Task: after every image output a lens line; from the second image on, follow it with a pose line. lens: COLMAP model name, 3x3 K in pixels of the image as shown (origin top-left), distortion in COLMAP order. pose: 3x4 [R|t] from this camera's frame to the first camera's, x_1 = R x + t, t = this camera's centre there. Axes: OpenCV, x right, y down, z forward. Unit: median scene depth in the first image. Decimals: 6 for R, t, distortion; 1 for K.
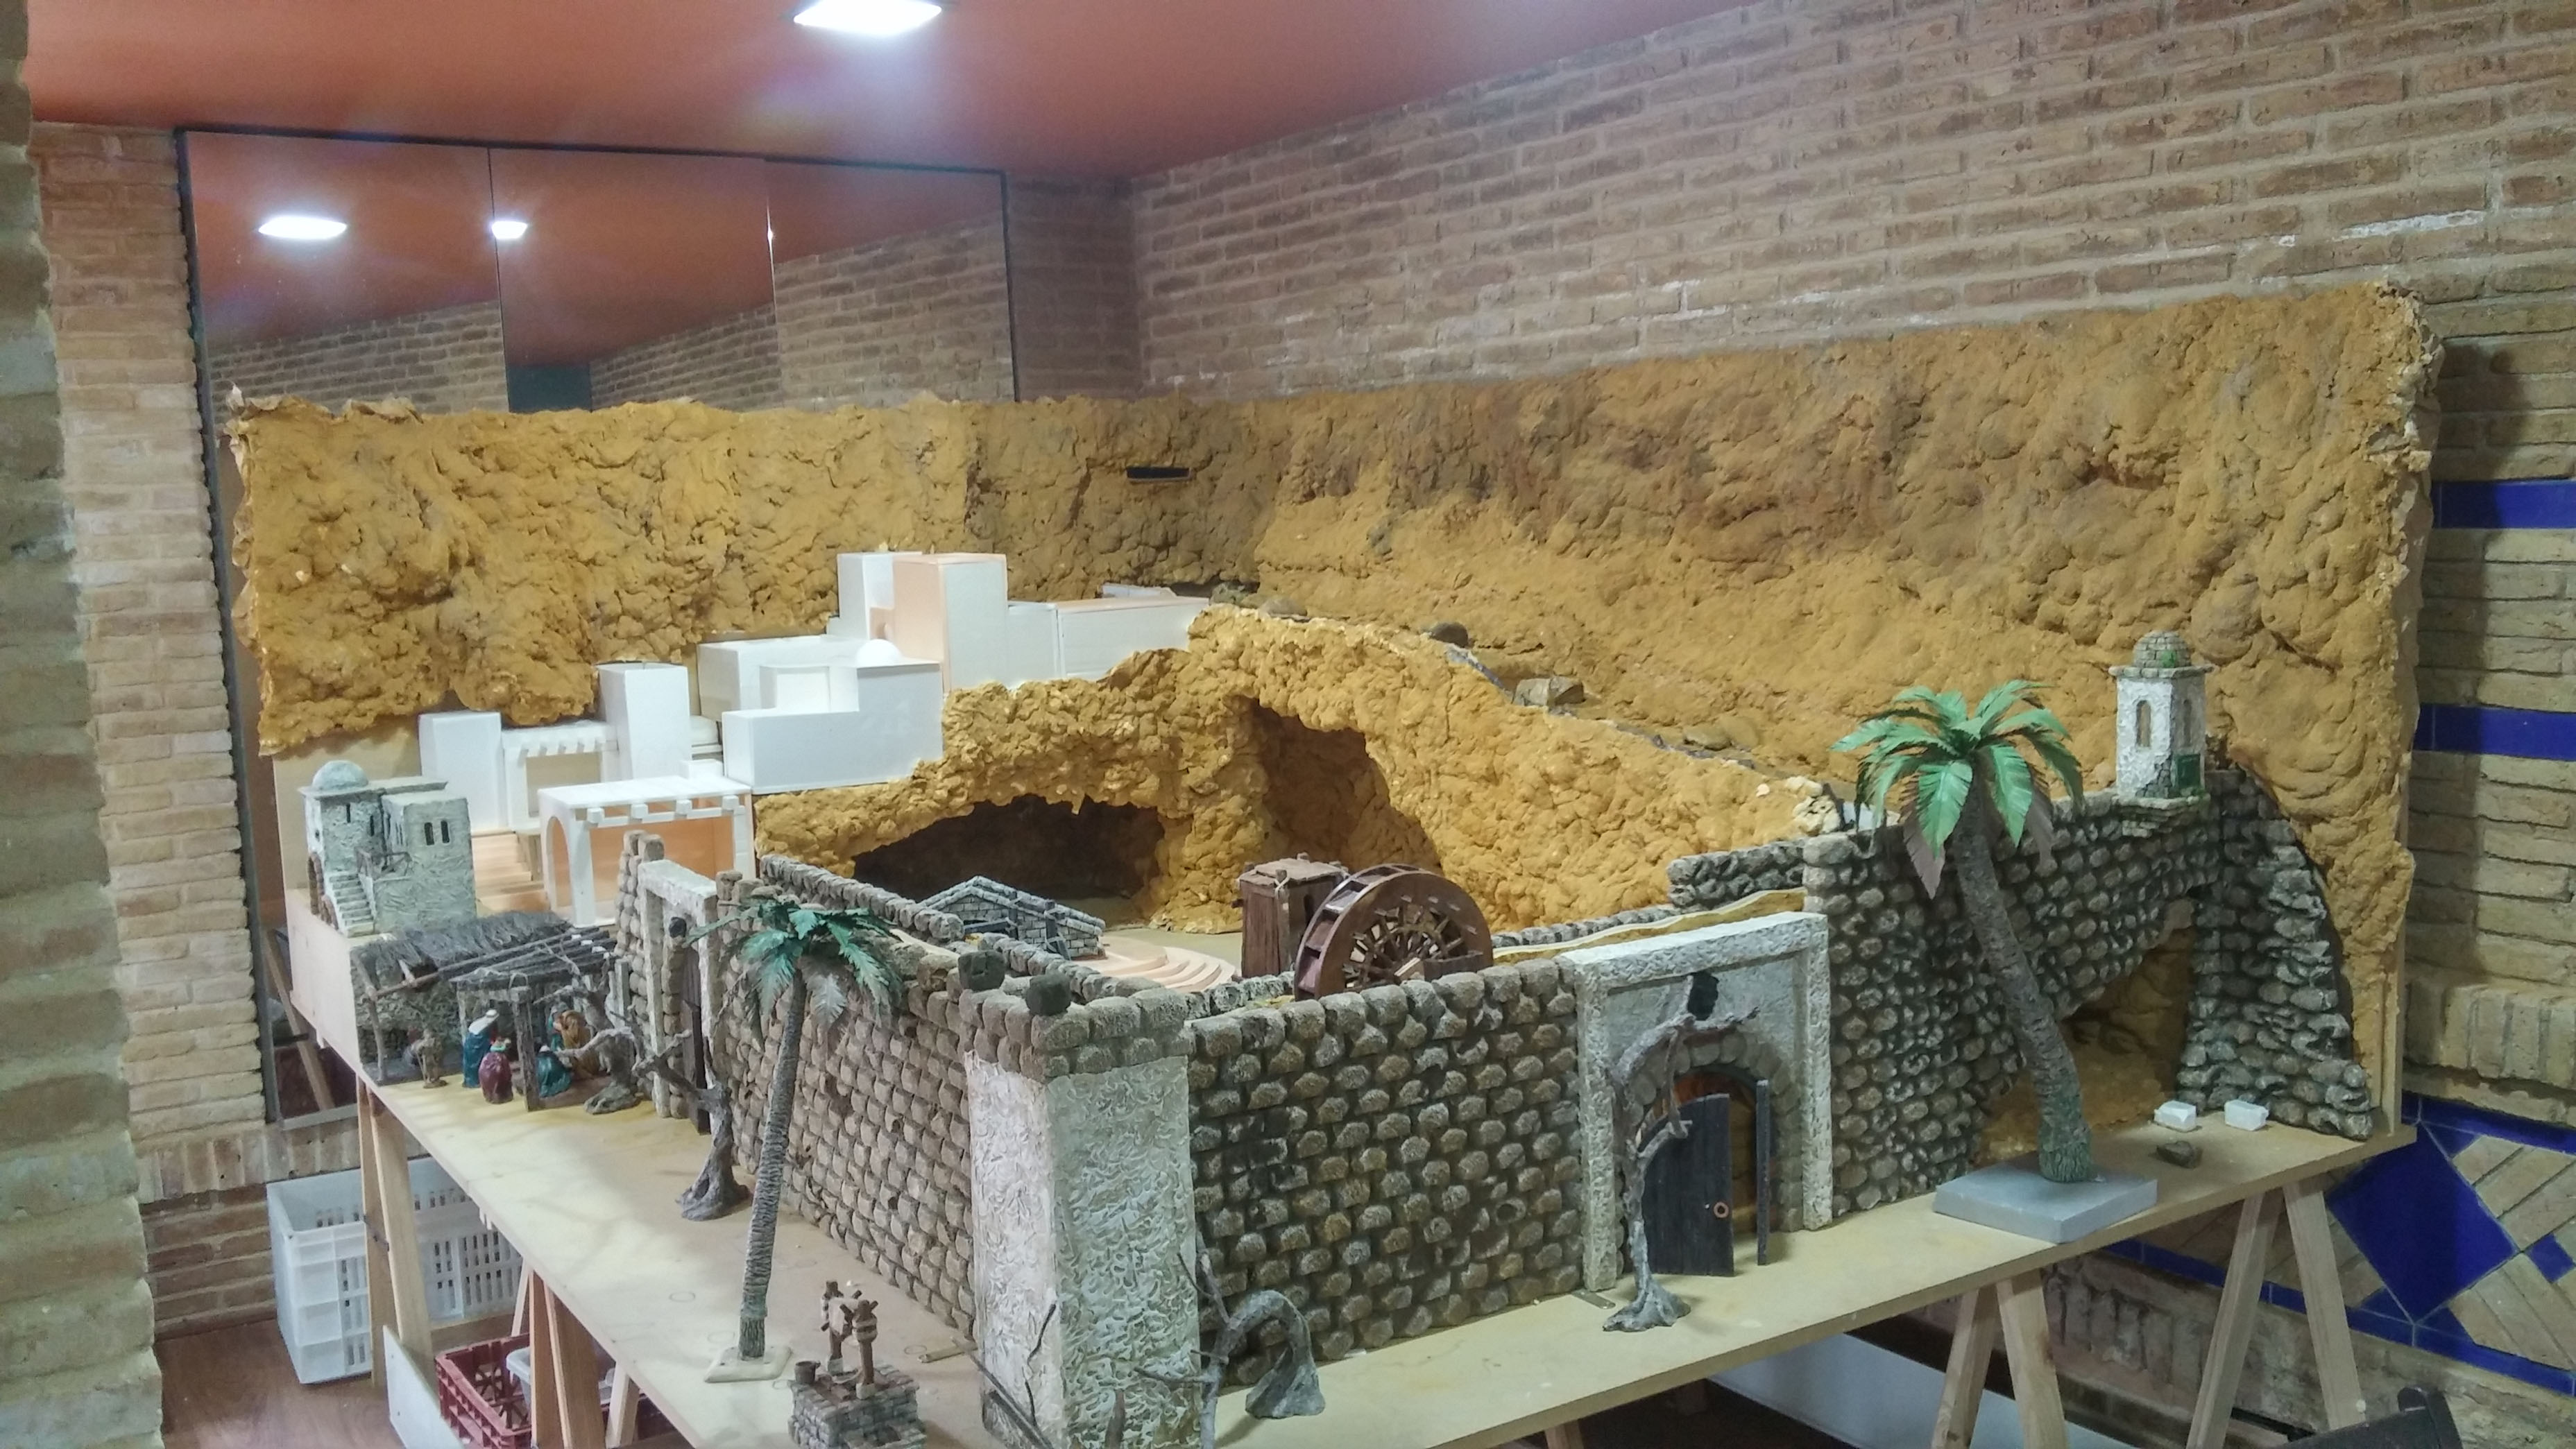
lens RADIAL K [[2264.6, 0, 1288.0], [0, 2264.6, 724.5], [0, 0, 1]] dist [0.135539, -0.298371]
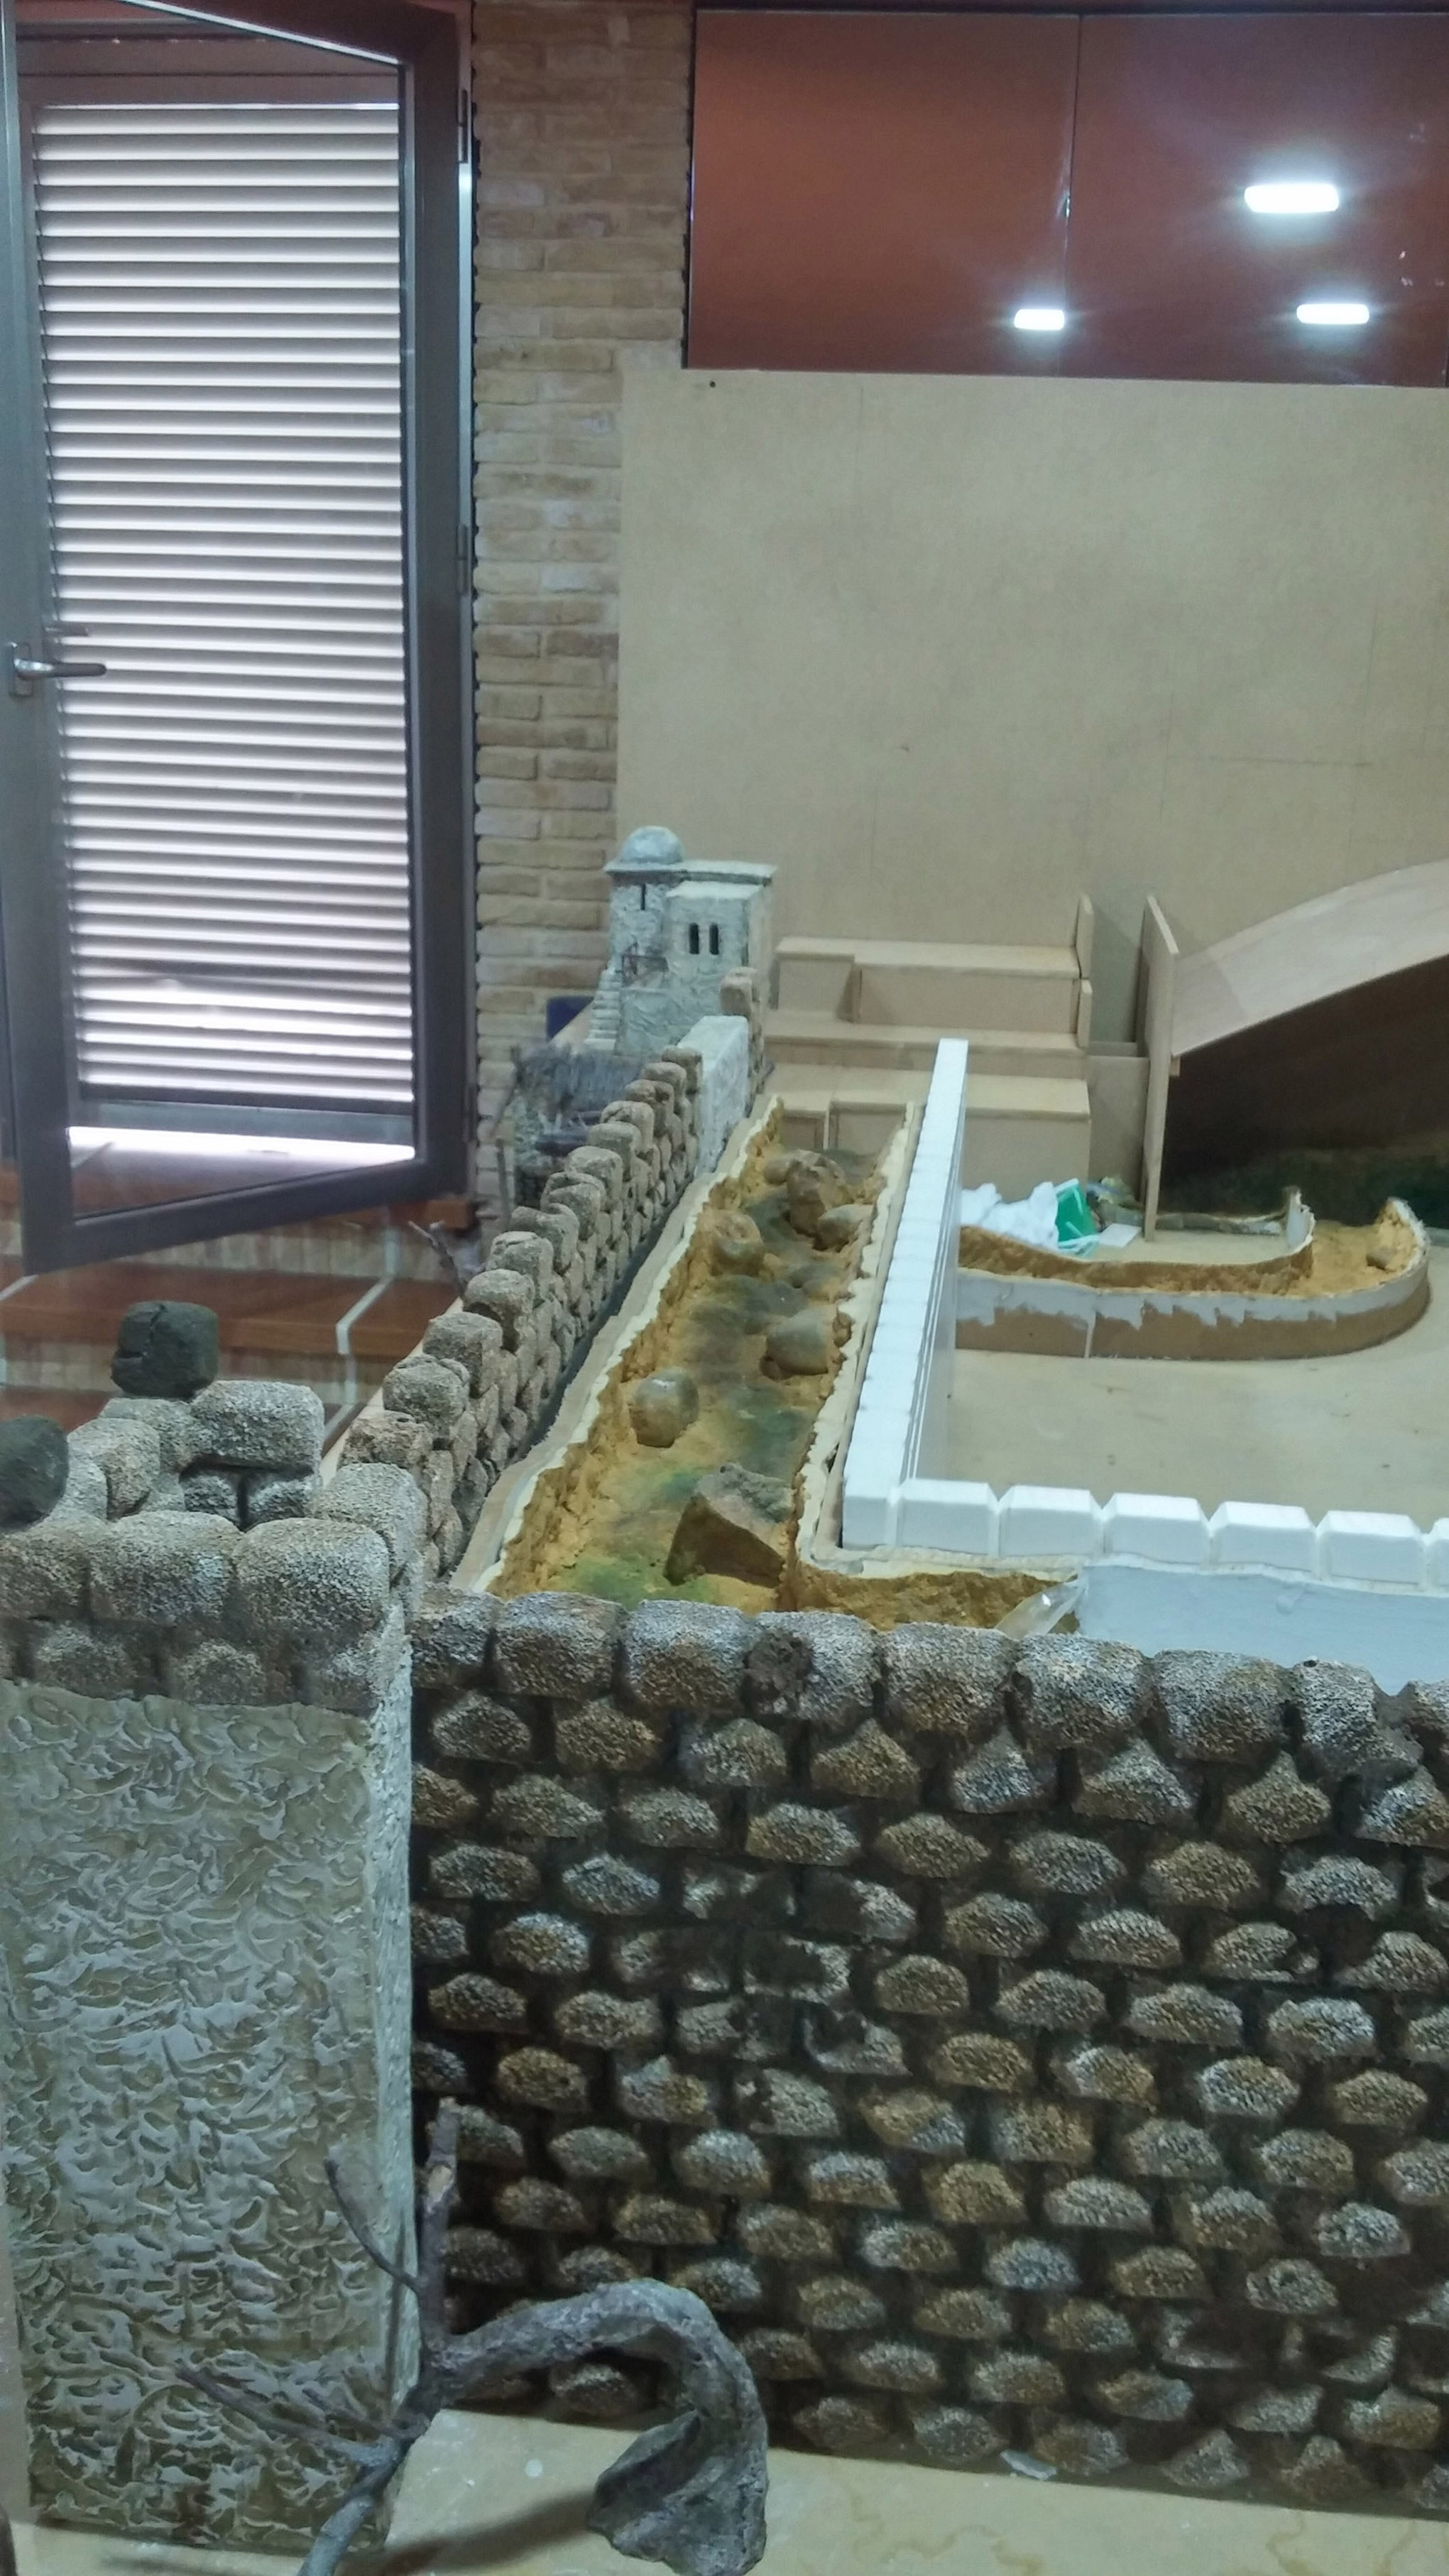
lens RADIAL K [[2357.6, 0, 735.2], [0, 2357.6, 1241.6], [0, 0, 1]] dist [0.307805, -0.992408]
pose [[0.767112, 0.238506, -0.595529, 0.196759], [-0.126230, 0.966288, 0.224394, -0.024292], [0.628972, -0.096962, 0.771358, 0.673536]]
